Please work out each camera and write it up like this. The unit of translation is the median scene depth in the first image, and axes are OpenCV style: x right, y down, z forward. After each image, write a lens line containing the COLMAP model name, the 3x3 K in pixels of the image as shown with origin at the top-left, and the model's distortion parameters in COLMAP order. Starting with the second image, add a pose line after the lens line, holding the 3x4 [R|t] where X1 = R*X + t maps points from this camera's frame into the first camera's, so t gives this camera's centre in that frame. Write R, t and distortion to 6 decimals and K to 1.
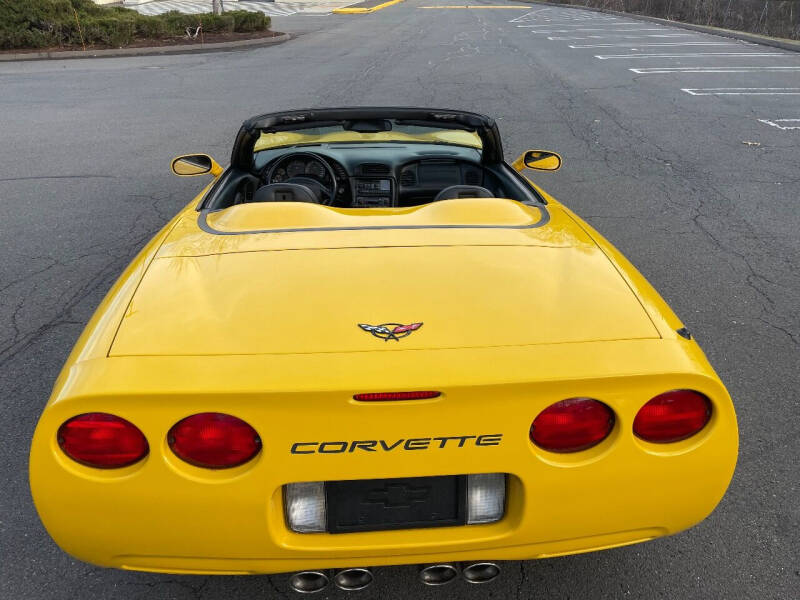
lens RADIAL K [[604.2, 0, 396.6], [0, 604.2, 305.0], [0, 0, 1]] dist [0.076341, -0.102619]
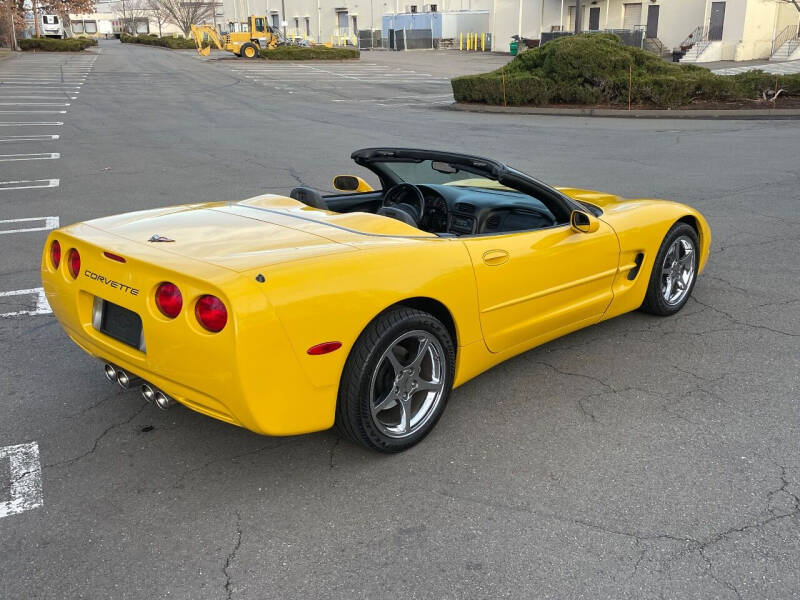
lens RADIAL K [[814.6, 0, 400.0], [0, 814.6, 300.0], [0, 0, 1]] dist [0.047861, -0.015219]
pose [[0.672443, 0.218596, -0.707132, 0.189515], [-0.337028, 0.941029, -0.029594, 0.003626], [0.658963, 0.258224, 0.706462, -0.016992]]
